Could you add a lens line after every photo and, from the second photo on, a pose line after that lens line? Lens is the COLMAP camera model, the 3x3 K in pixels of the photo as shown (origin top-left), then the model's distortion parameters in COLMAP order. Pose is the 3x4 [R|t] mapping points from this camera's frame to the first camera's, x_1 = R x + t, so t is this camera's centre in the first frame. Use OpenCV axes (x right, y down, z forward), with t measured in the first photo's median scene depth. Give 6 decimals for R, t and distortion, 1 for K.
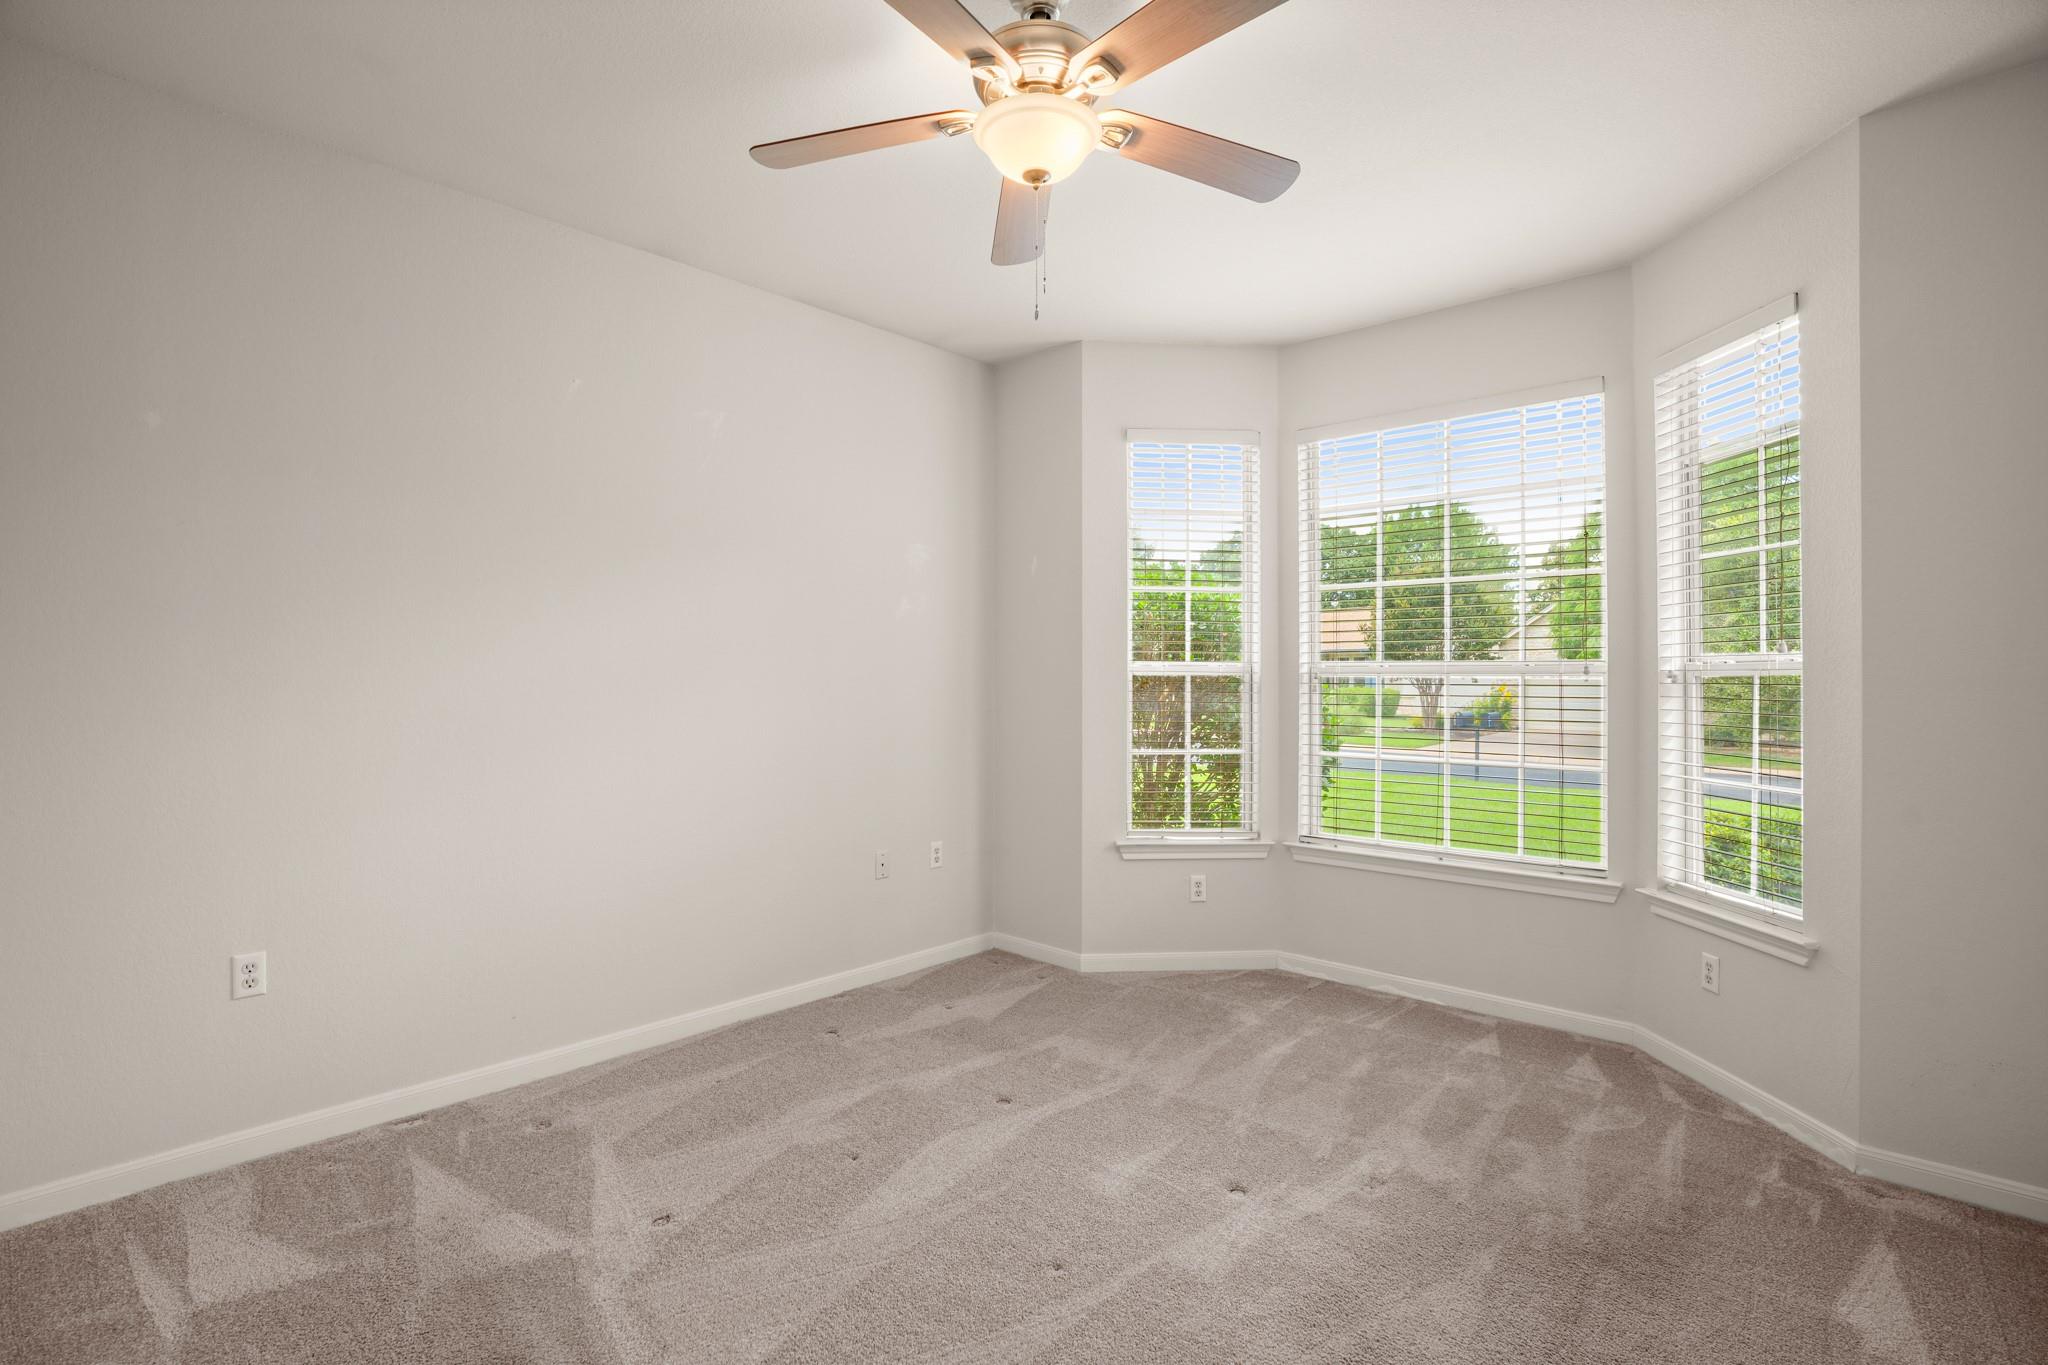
lens RADIAL K [[947.0, 0, 1041.5], [0, 947.0, 675.0], [0, 0, 1]] dist [-0.050717, 0.015821]
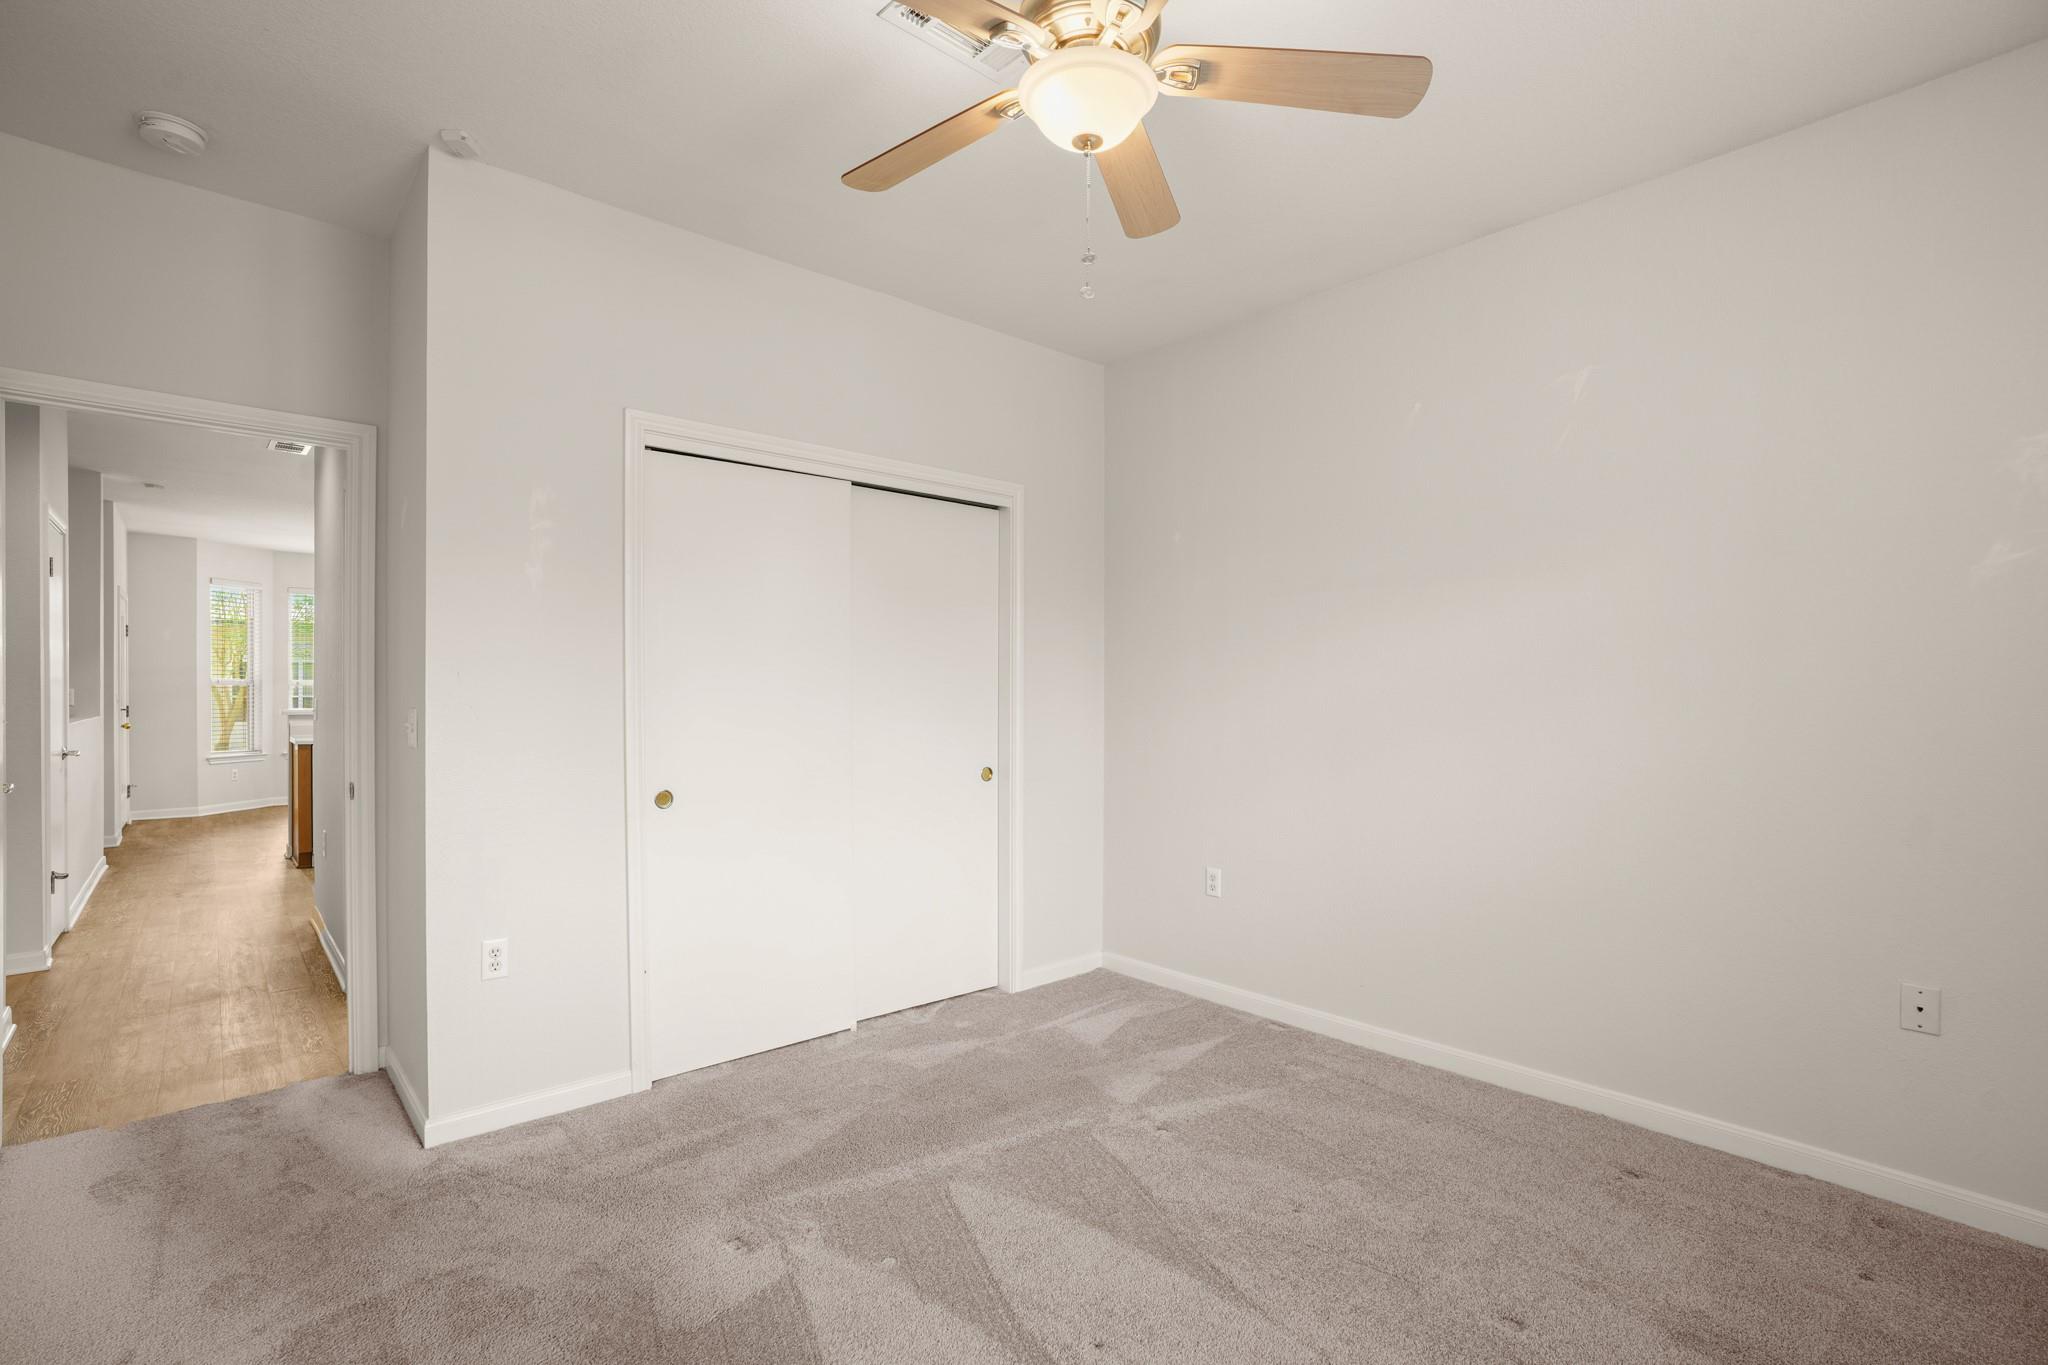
lens RADIAL K [[947.0, 0, 1019.0], [0, 947.0, 694.9], [0, 0, 1]] dist [-0.050717, 0.015821]
pose [[-0.089877, 0.003401, -0.995947, 0.757653], [-0.001820, 0.999992, 0.003579, 0.005792], [0.995951, 0.002134, -0.089870, 0.826184]]
